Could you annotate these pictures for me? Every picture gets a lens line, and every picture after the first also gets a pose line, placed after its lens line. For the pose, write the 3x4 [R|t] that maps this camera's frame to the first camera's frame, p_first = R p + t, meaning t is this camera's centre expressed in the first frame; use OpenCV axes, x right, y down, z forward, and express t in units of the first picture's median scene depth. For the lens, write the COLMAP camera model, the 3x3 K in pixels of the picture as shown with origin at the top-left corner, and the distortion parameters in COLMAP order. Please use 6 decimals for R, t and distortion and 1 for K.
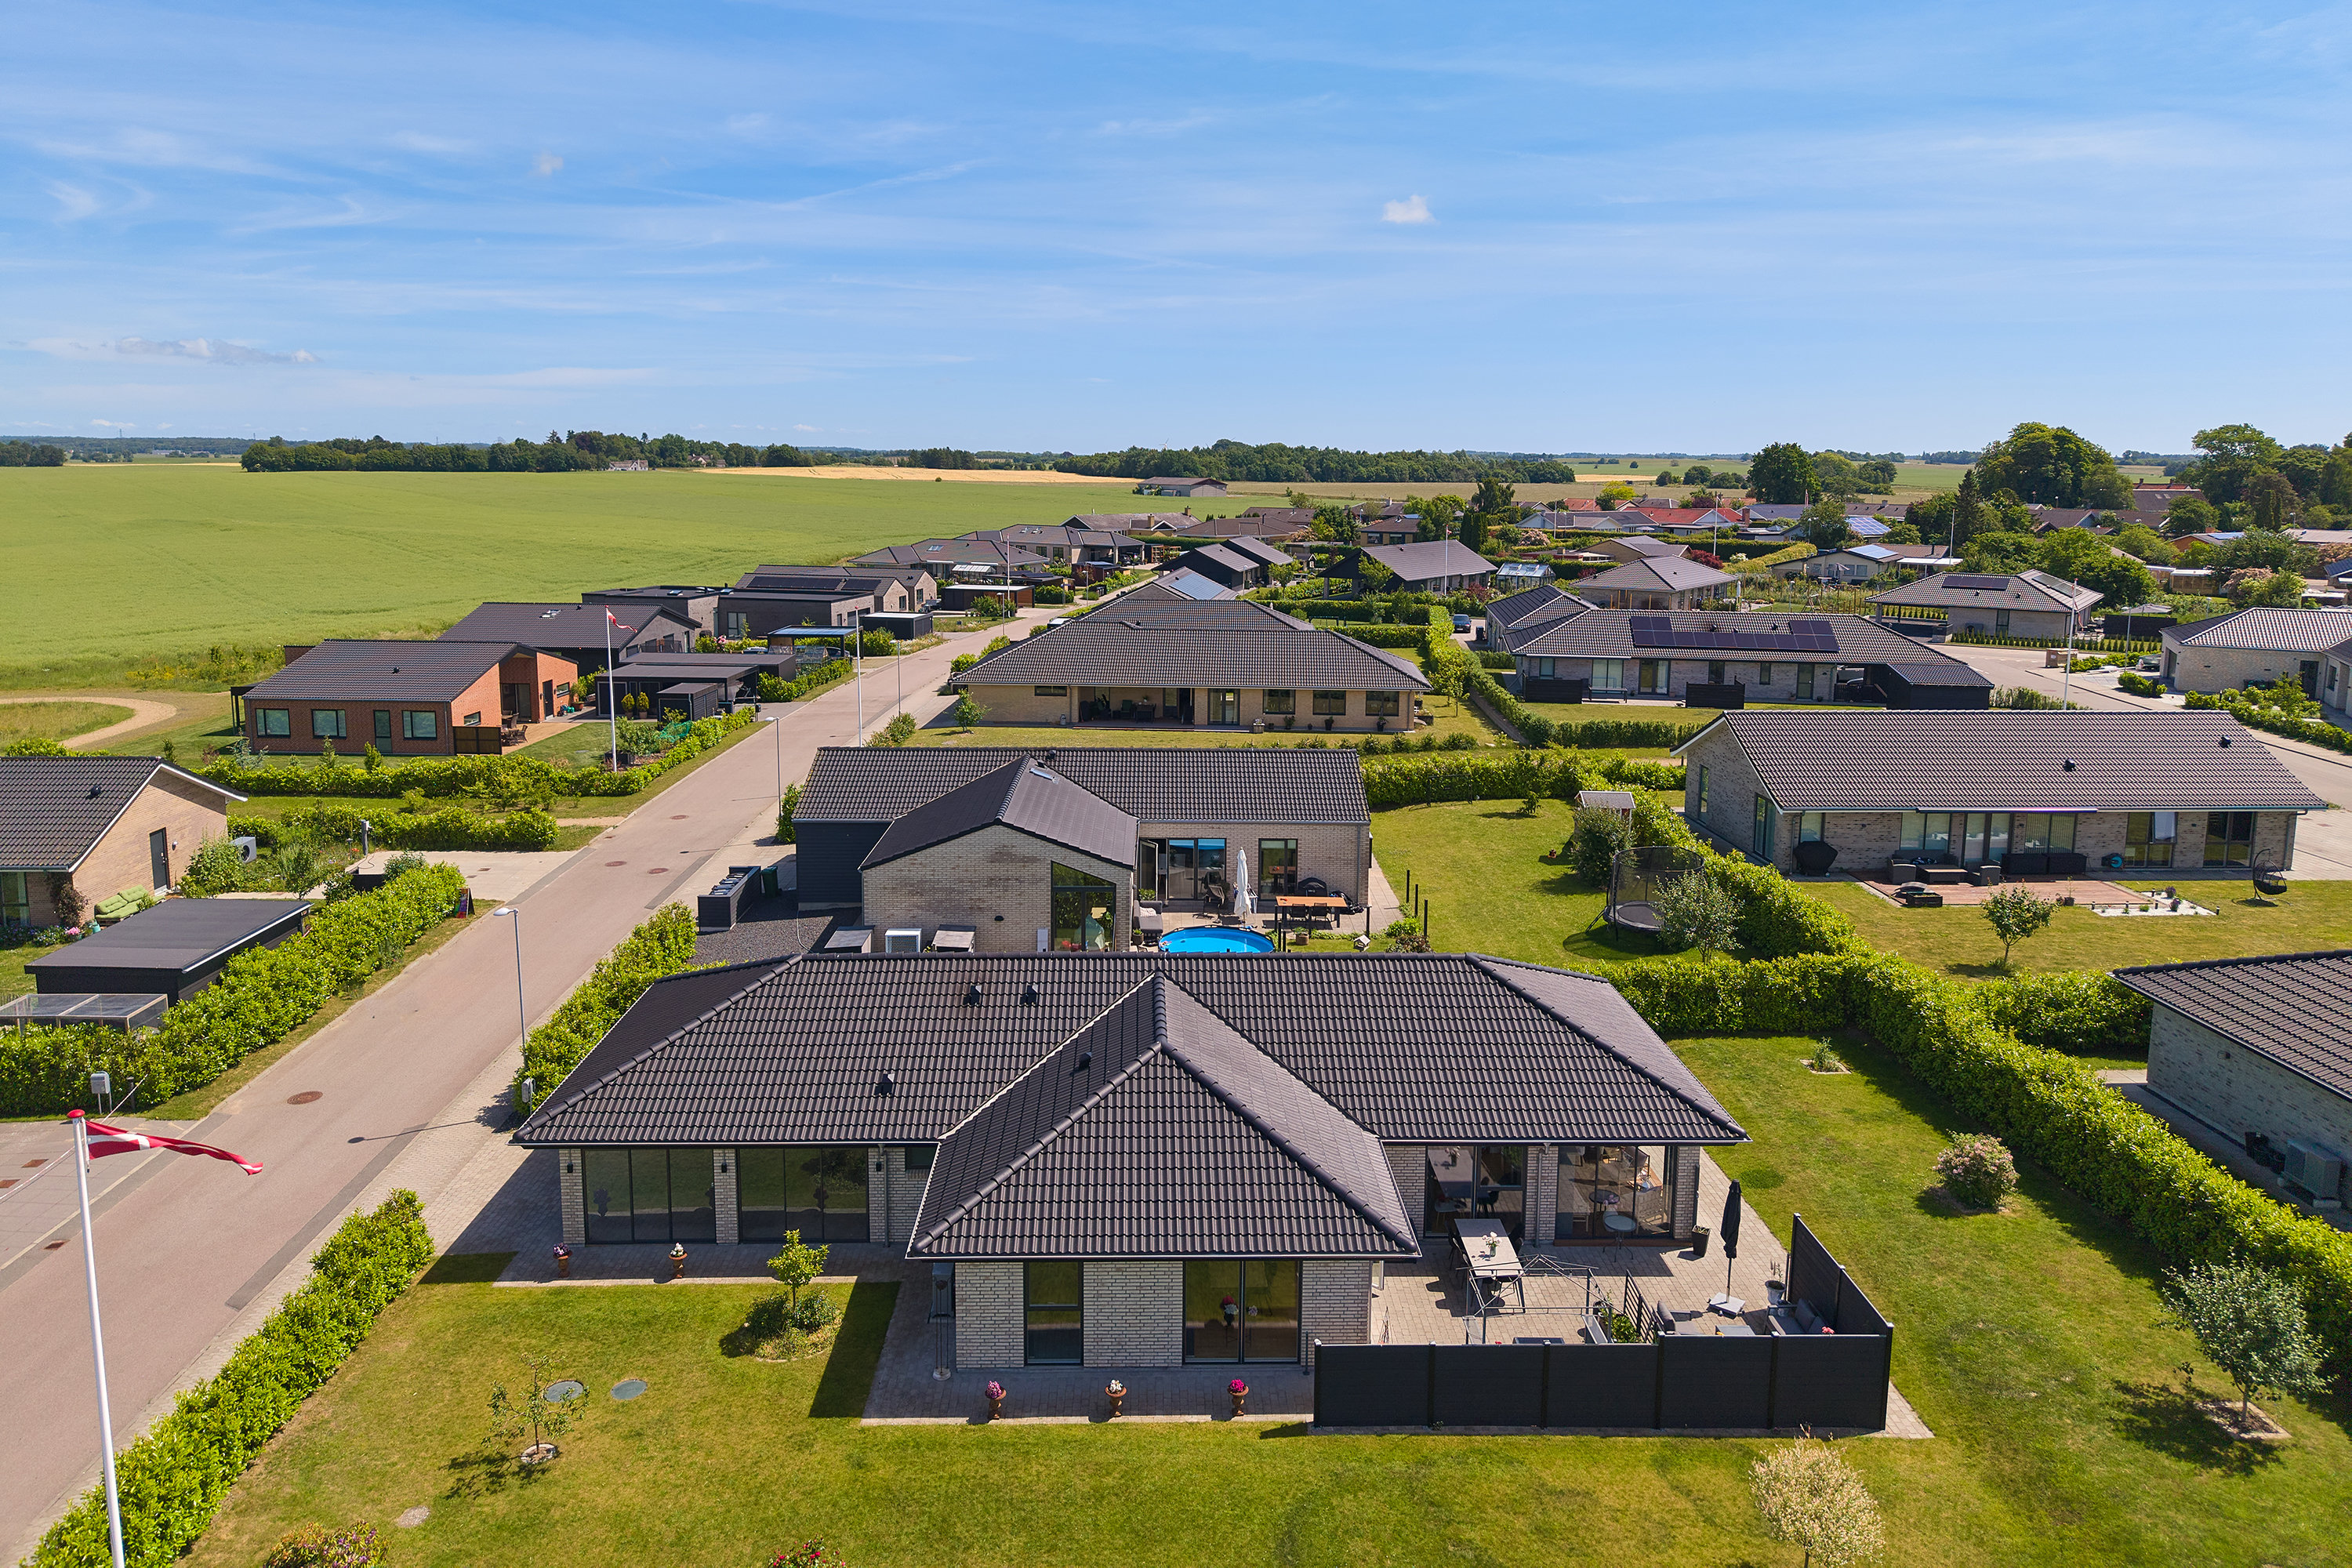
lens RADIAL K [[1577.7, 0, 1178.9], [0, 1577.7, 697.9], [0, 0, 1]] dist [0.029387, -0.032773]
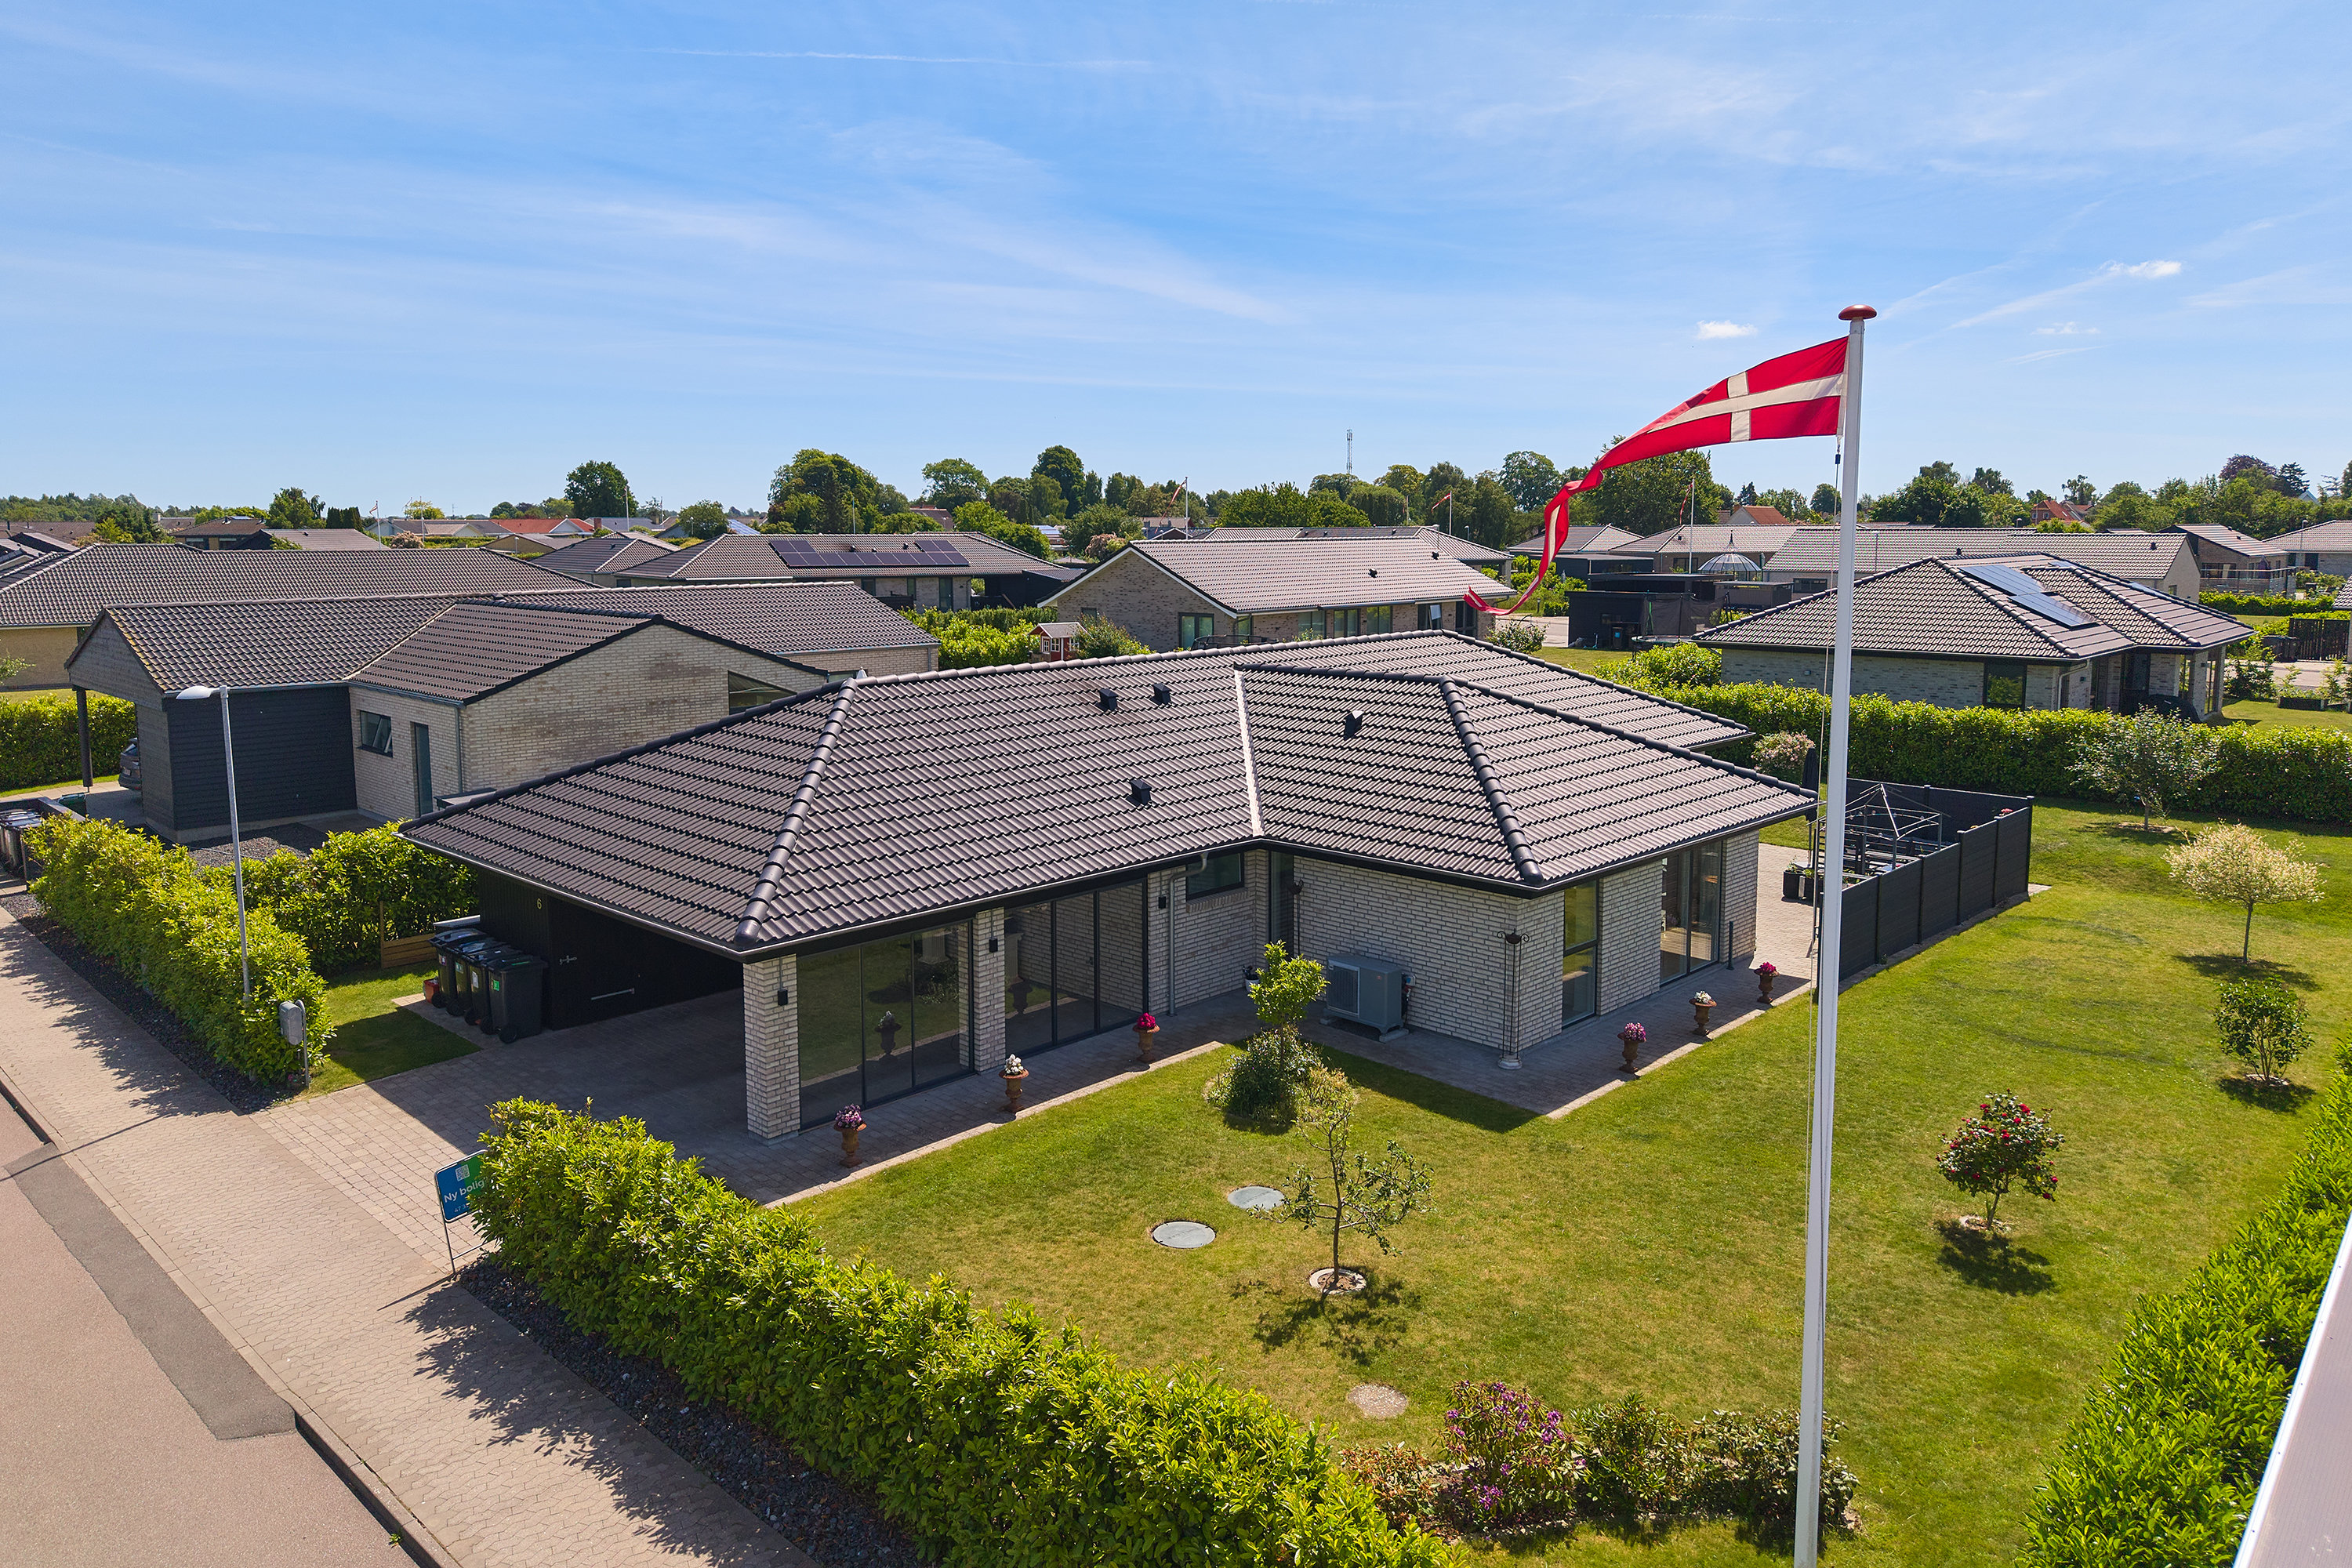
lens RADIAL K [[1577.7, 0, 1178.9], [0, 1577.7, 697.9], [0, 0, 1]] dist [0.029387, -0.032773]
pose [[0.709641, -0.083216, 0.699632, -0.335129], [0.110260, 0.993882, 0.006377, 0.100111], [-0.695882, 0.072617, 0.714475, 0.241956]]
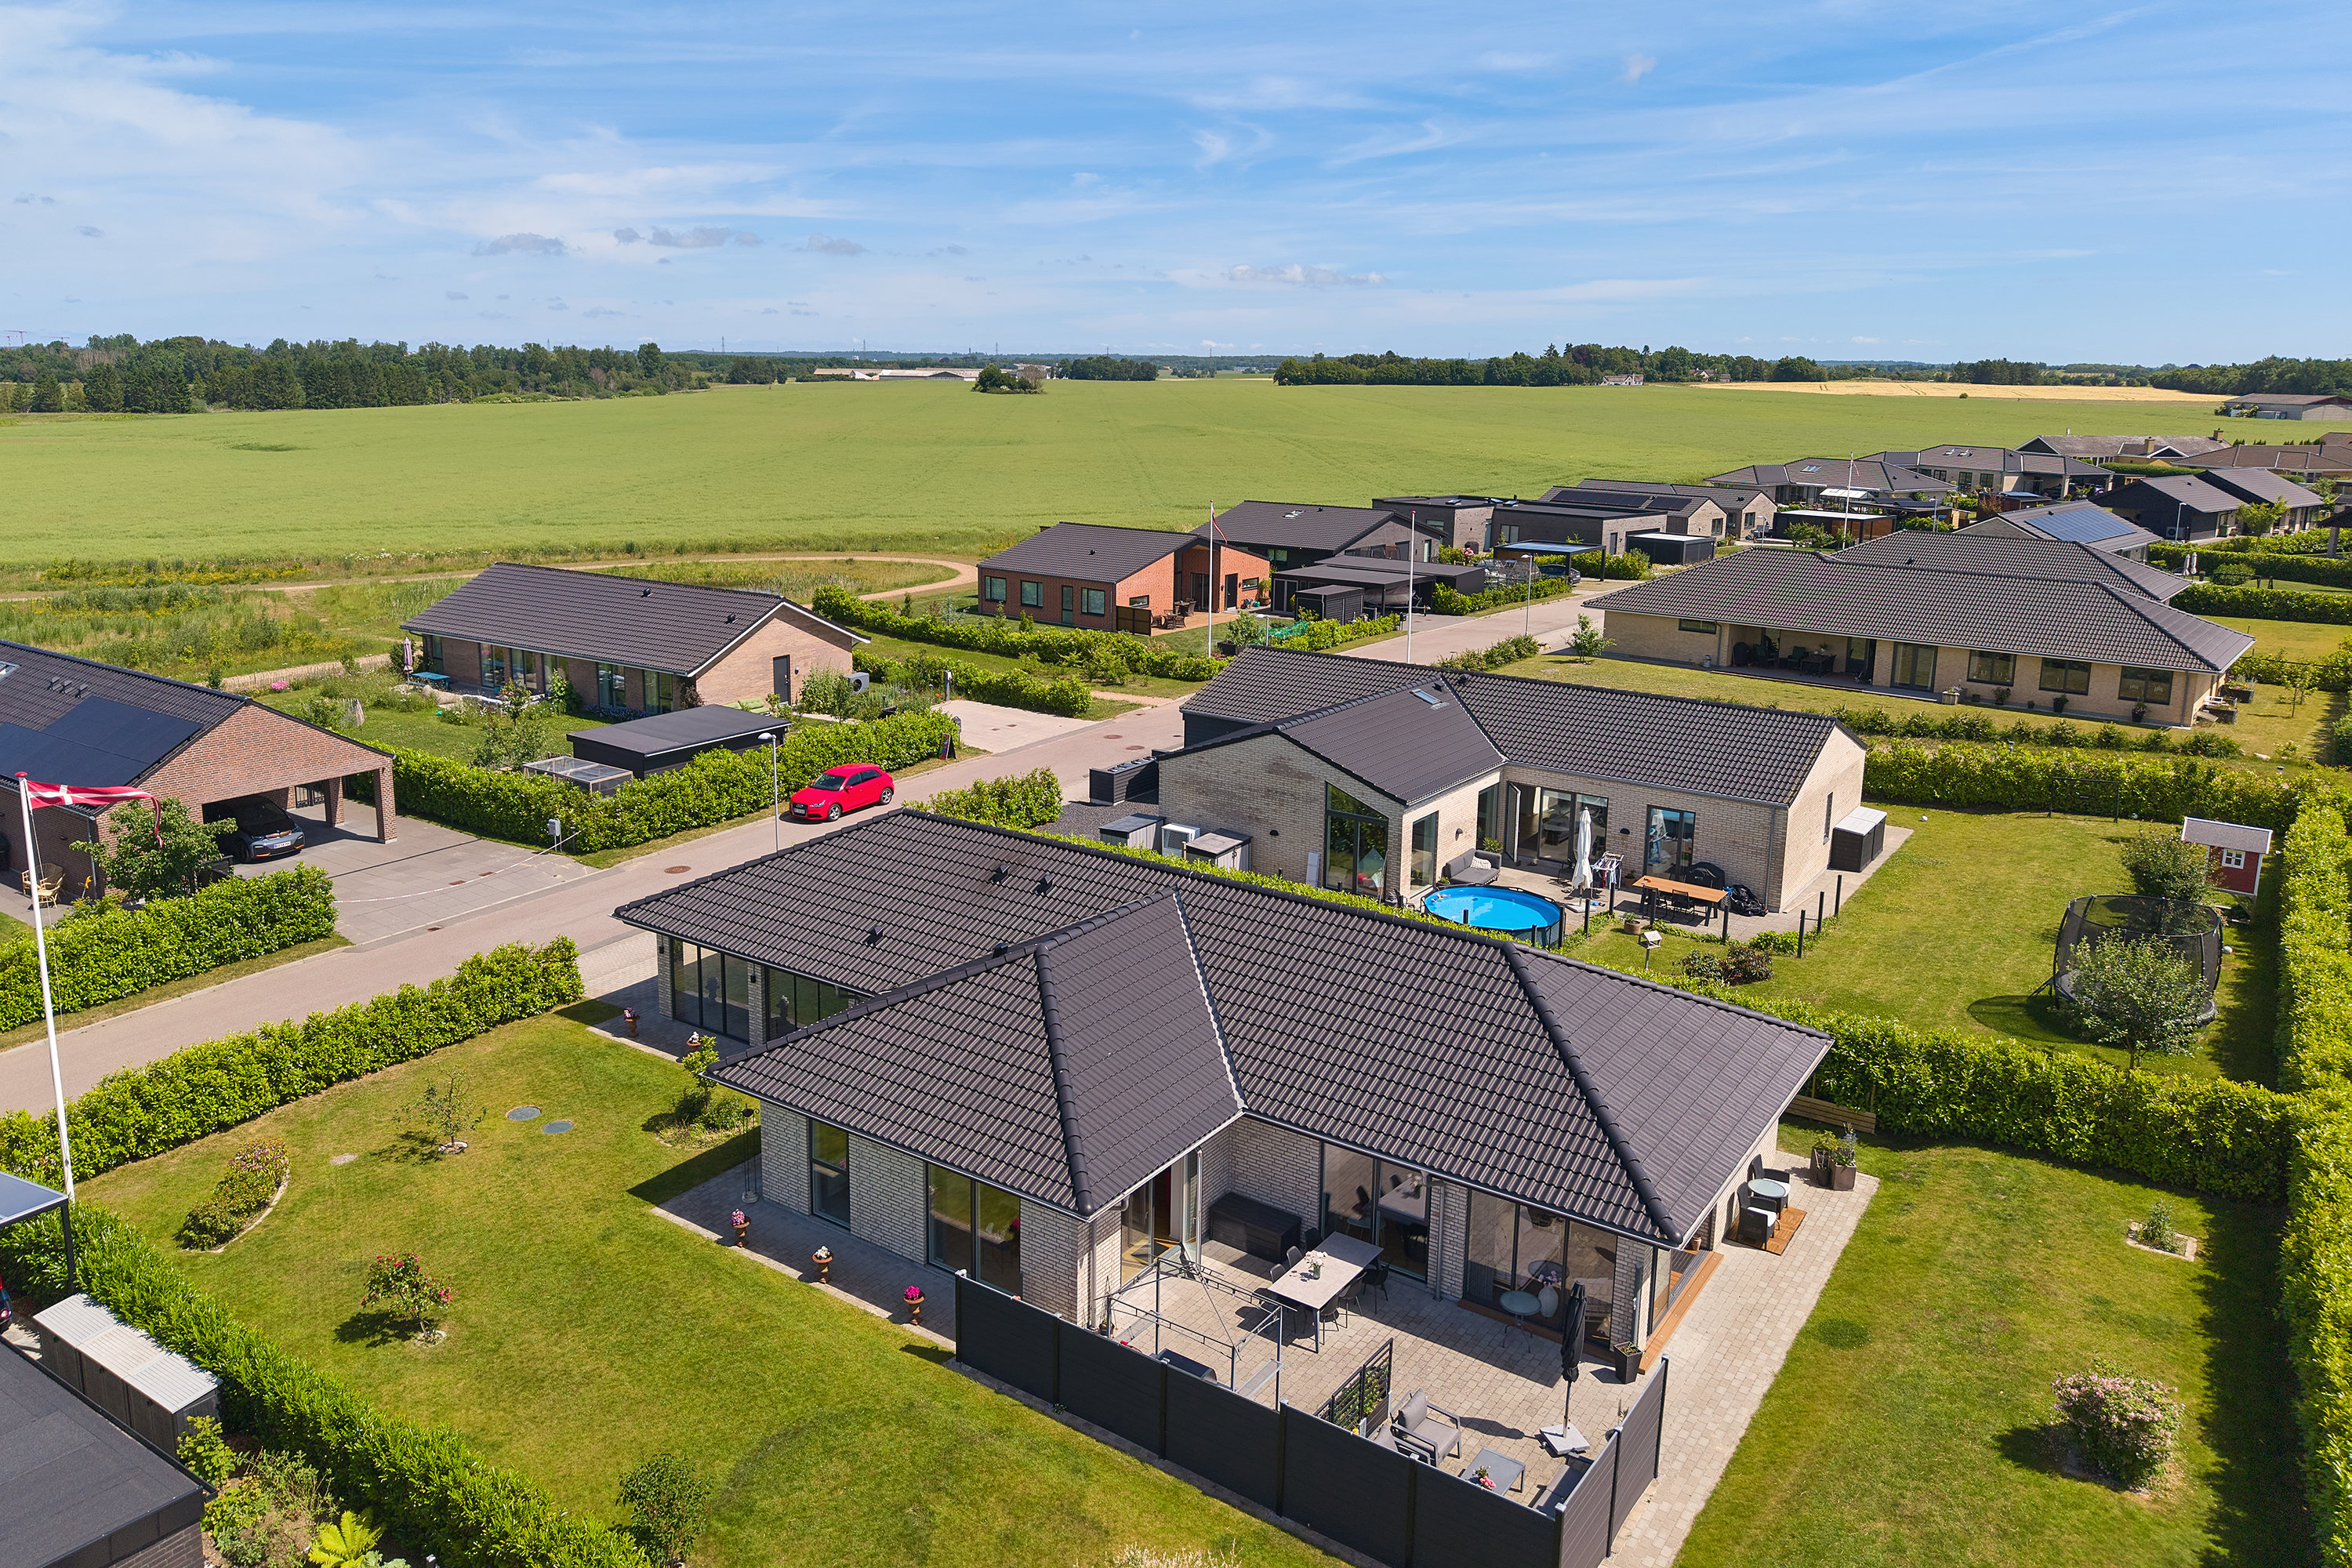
lens RADIAL K [[1653.2, 0, 1122.3], [0, 1653.2, 687.6], [0, 0, 1]] dist [0.042665, -0.065807]
pose [[0.797246, 0.115995, -0.592405, 0.291322], [-0.094671, 0.993246, 0.067074, -0.003196], [0.596184, 0.002610, 0.802843, 0.114169]]
